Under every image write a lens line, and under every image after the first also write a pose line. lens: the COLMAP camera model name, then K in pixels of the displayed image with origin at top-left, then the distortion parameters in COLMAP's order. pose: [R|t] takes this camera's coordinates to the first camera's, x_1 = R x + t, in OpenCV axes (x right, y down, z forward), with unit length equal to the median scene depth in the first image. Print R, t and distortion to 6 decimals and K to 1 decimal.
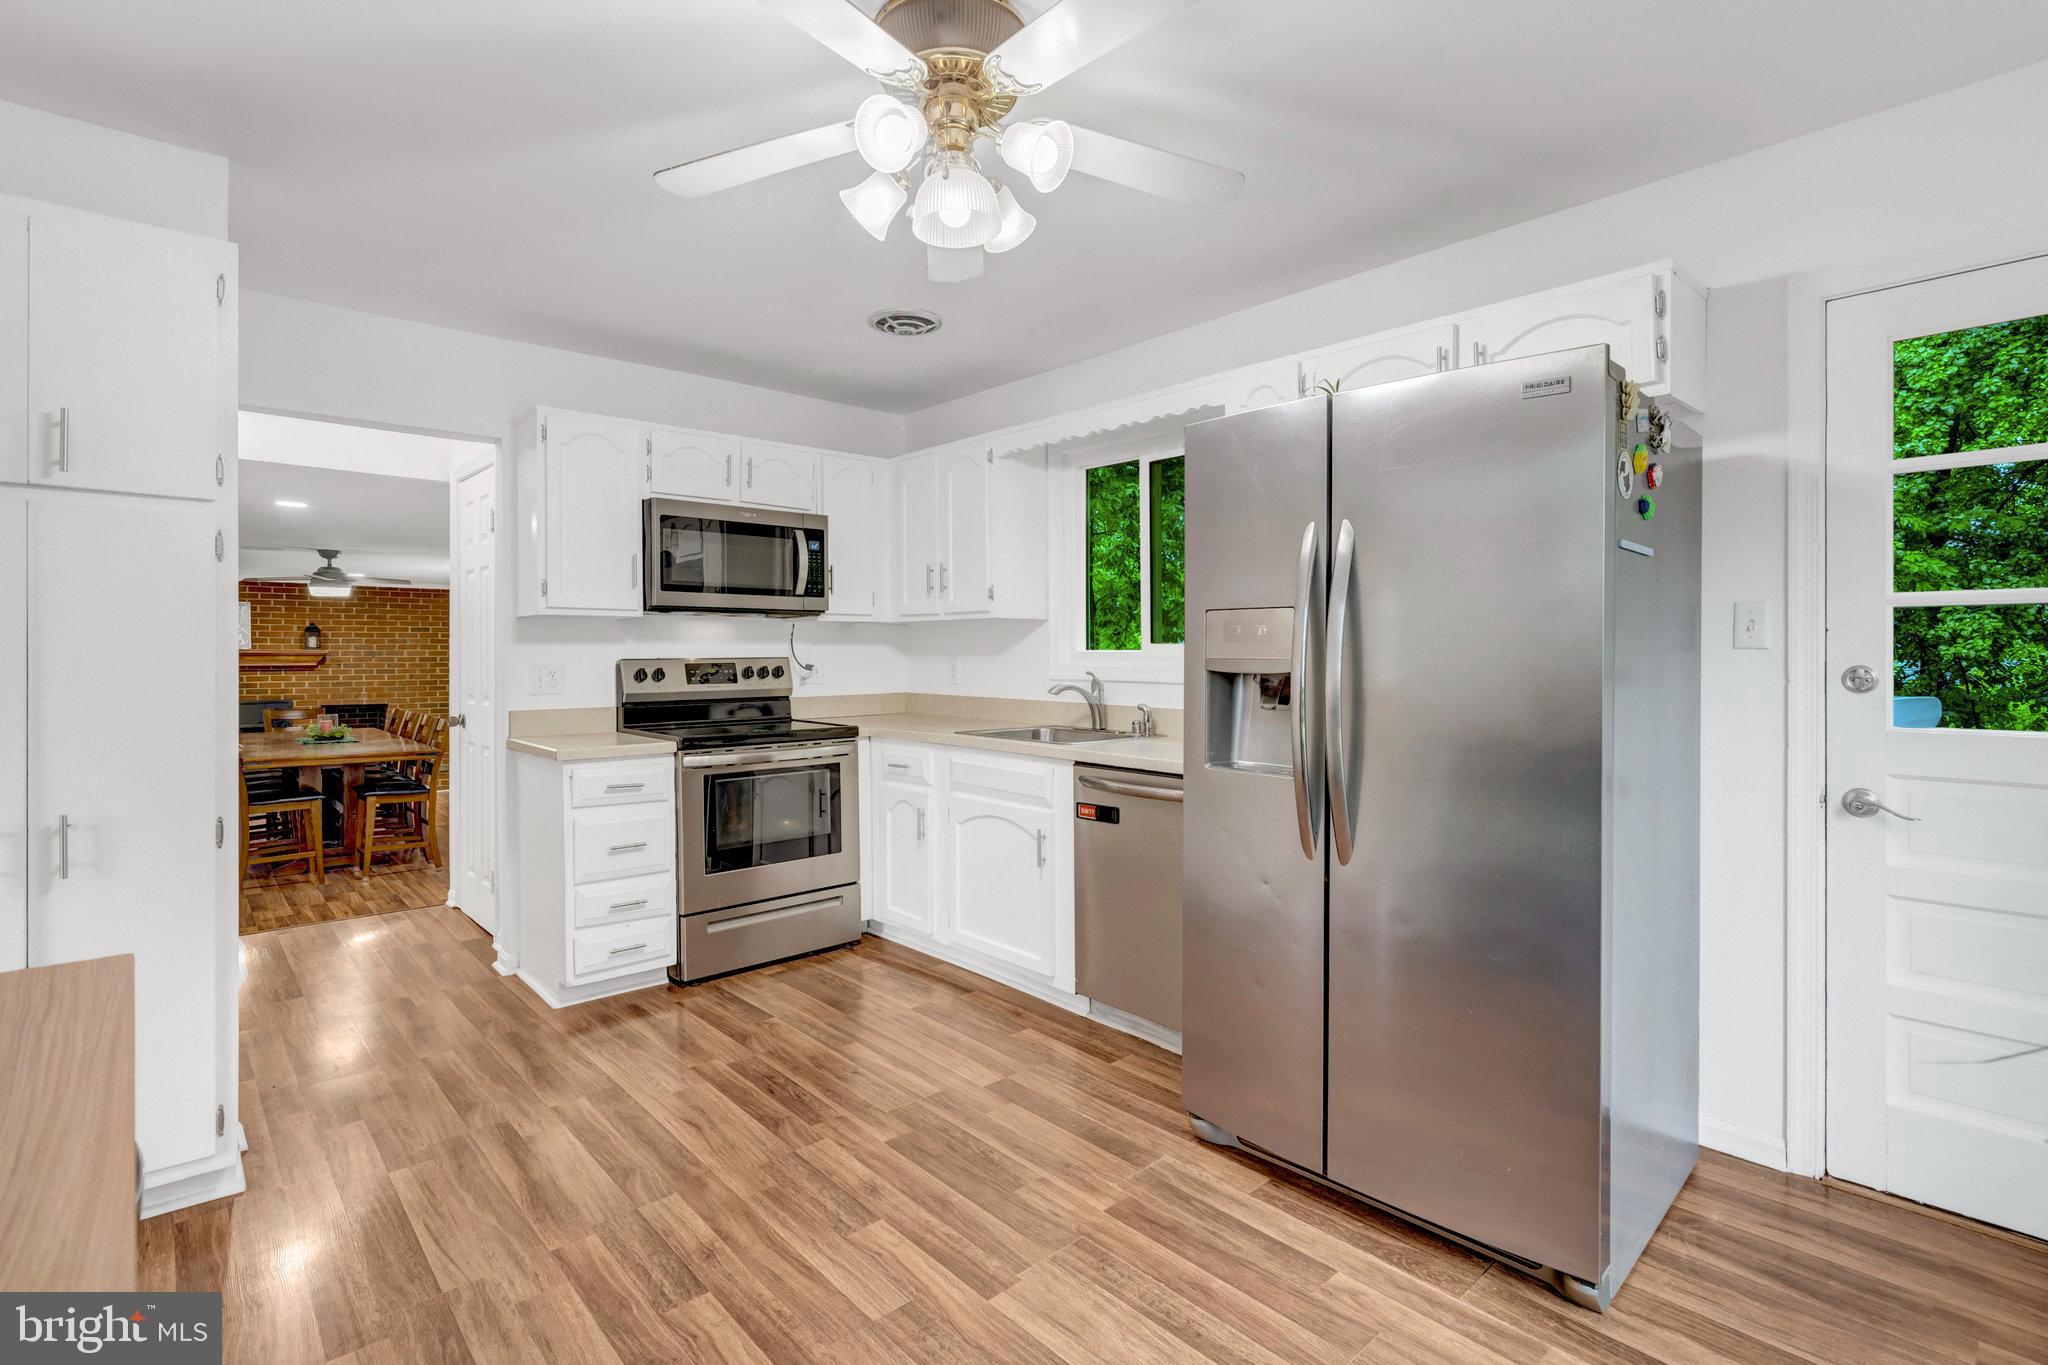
lens RADIAL K [[952.2, 0, 1026.2], [0, 952.2, 666.3], [0, 0, 1]] dist [-0.000241, 0.000592]
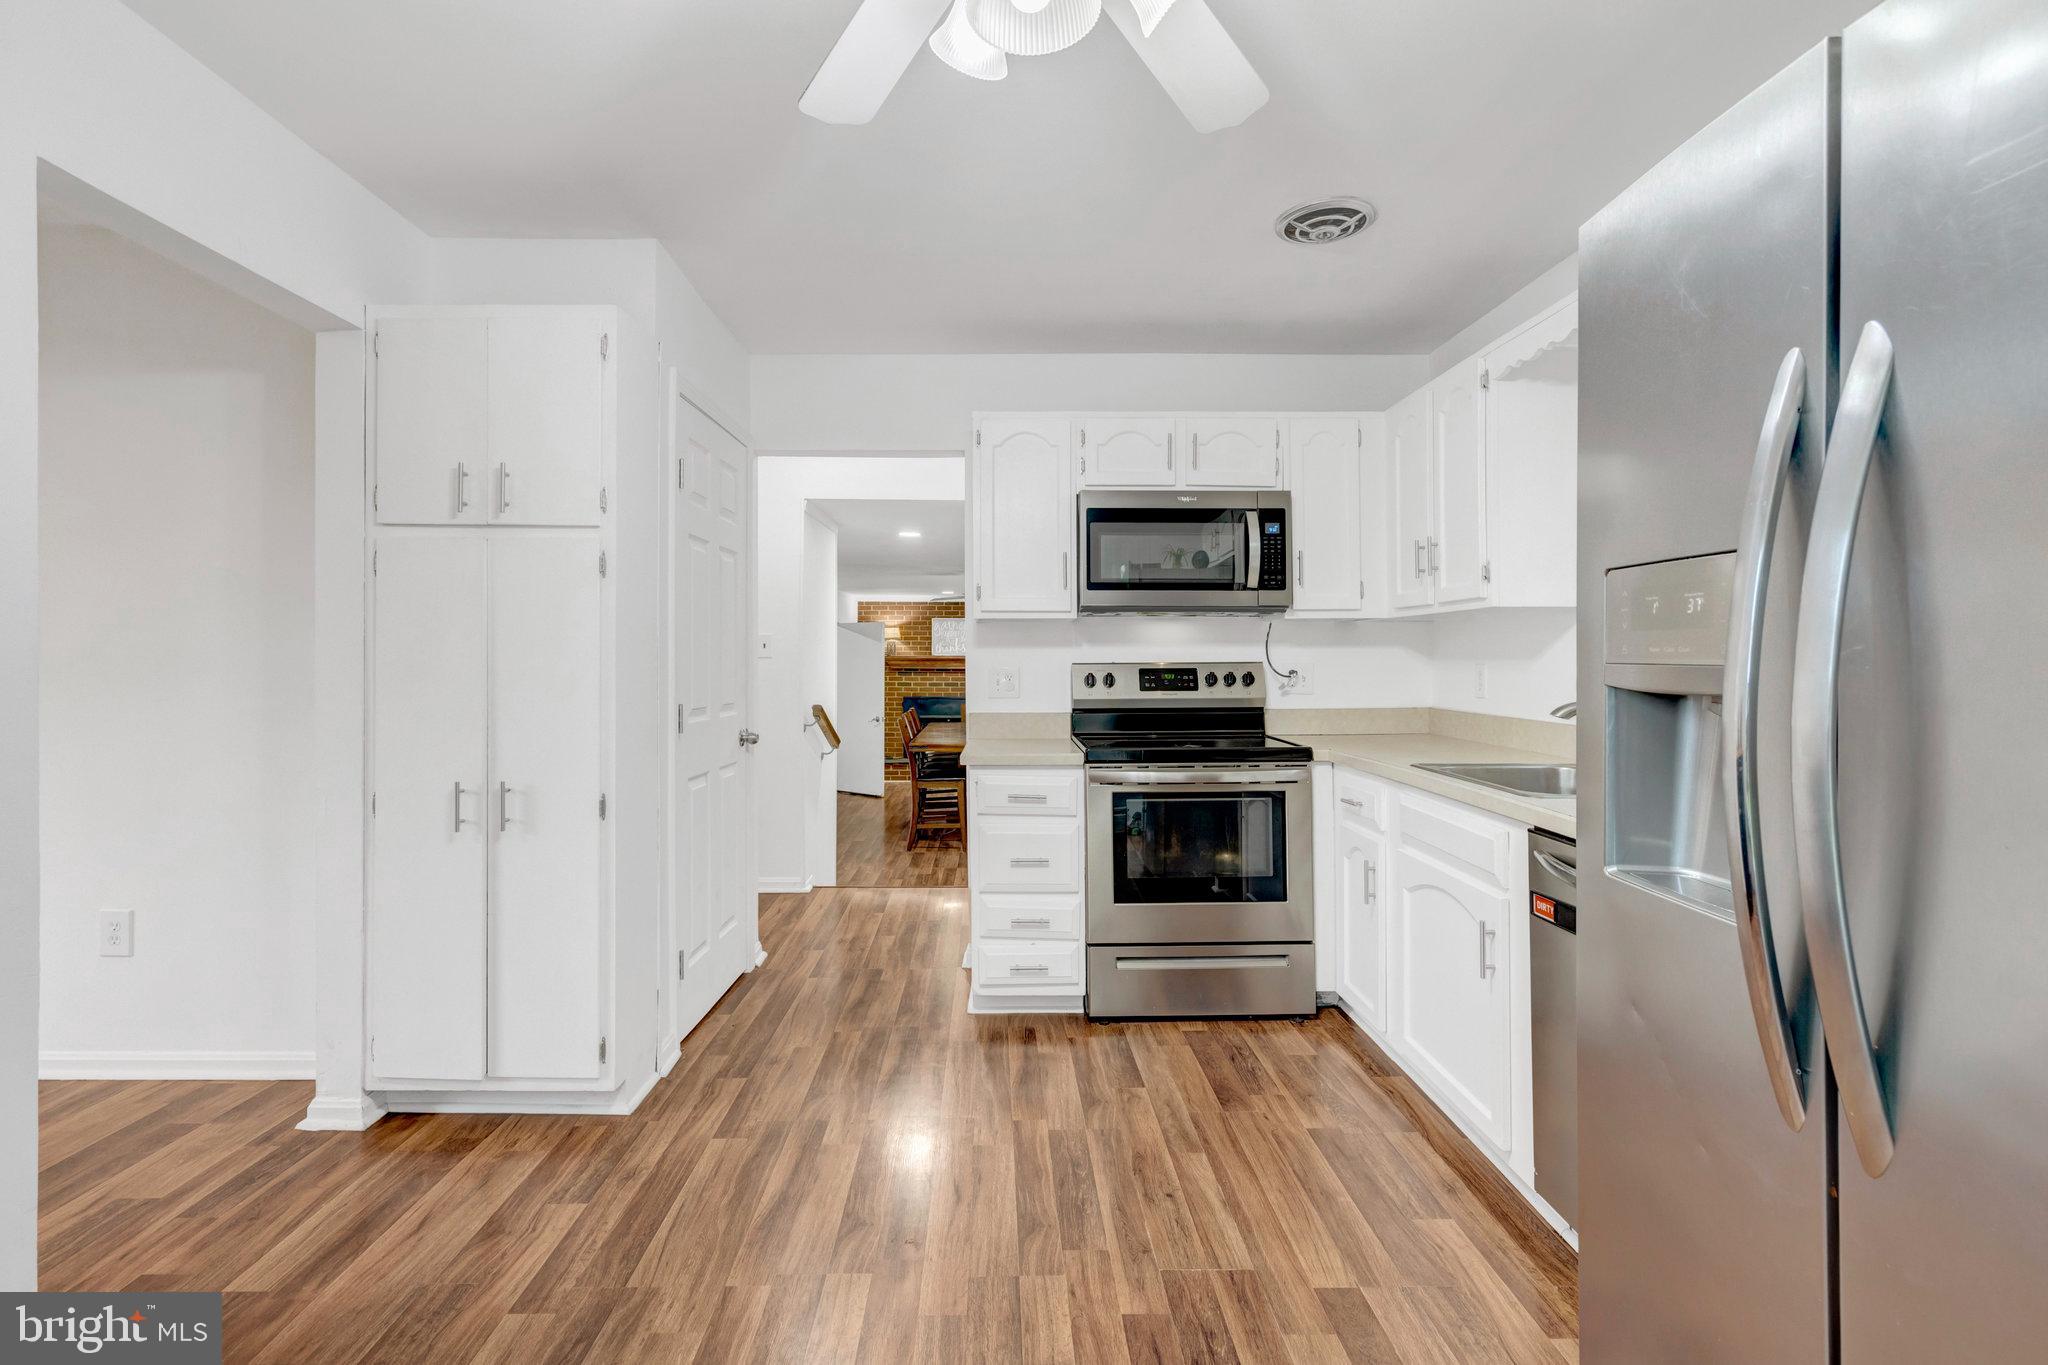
lens RADIAL K [[952.2, 0, 1026.2], [0, 952.2, 666.3], [0, 0, 1]] dist [-0.000241, 0.000592]
pose [[0.754185, 0.005776, -0.656636, 0.175622], [-0.010755, 0.999936, -0.003558, -0.000439], [0.656573, 0.009746, 0.754199, 0.245024]]
